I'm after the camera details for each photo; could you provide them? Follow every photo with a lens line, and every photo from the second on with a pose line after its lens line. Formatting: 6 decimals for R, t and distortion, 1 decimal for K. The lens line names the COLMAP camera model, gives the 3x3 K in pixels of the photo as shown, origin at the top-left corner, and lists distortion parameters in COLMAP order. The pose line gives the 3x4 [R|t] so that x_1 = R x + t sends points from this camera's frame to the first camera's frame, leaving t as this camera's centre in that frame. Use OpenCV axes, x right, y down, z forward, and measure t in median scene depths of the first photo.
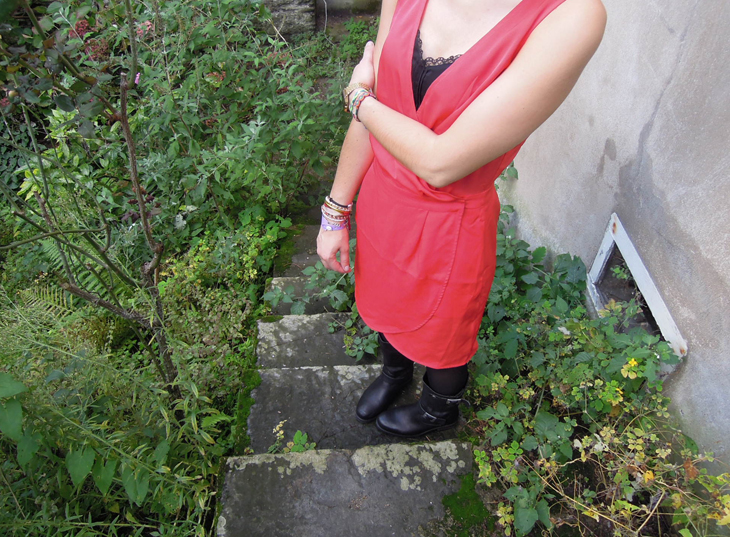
lens RADIAL K [[559.5, 0, 320.9], [0, 559.5, 266.3], [0, 0, 1]] dist [-0.019991, 0.001703]
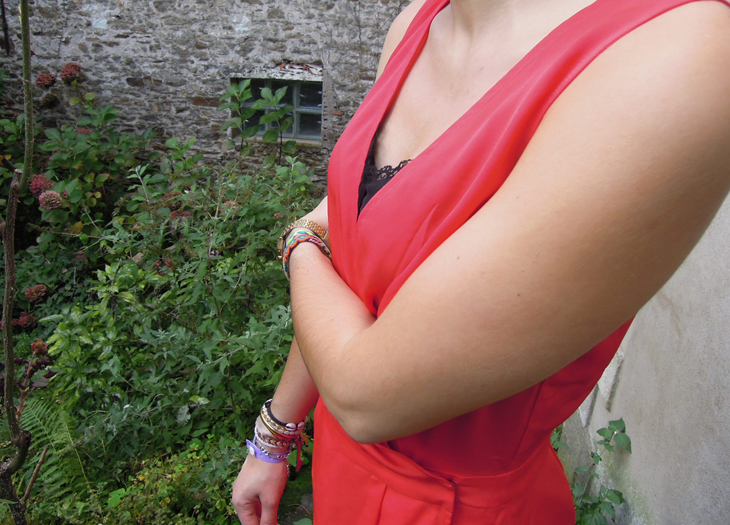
lens RADIAL K [[520.1, 0, 365.0], [0, 520.1, 262.5], [0, 0, 1]] dist [-0.024459, 0.003951]
pose [[0.969153, 0.151012, -0.194775, 0.137842], [-0.216898, 0.897884, -0.383093, -0.058615], [0.117034, 0.413522, 0.902941, 0.328630]]
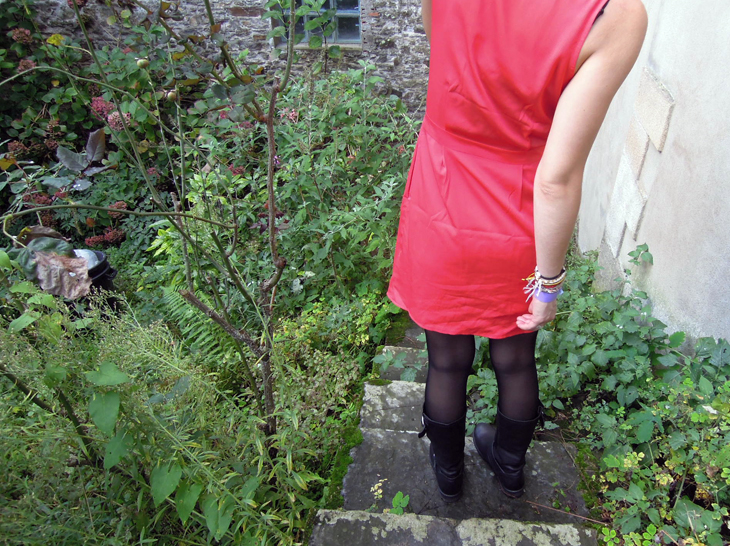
lens RADIAL K [[560.0, 0, 363.3], [0, 560.0, 310.0], [0, 0, 1]] dist [-0.025104, -0.000281]
pose [[0.988763, 0.097405, -0.113405, -0.021112], [-0.117558, 0.975238, -0.187326, 0.167315], [0.092350, 0.198553, 0.975730, 0.051158]]
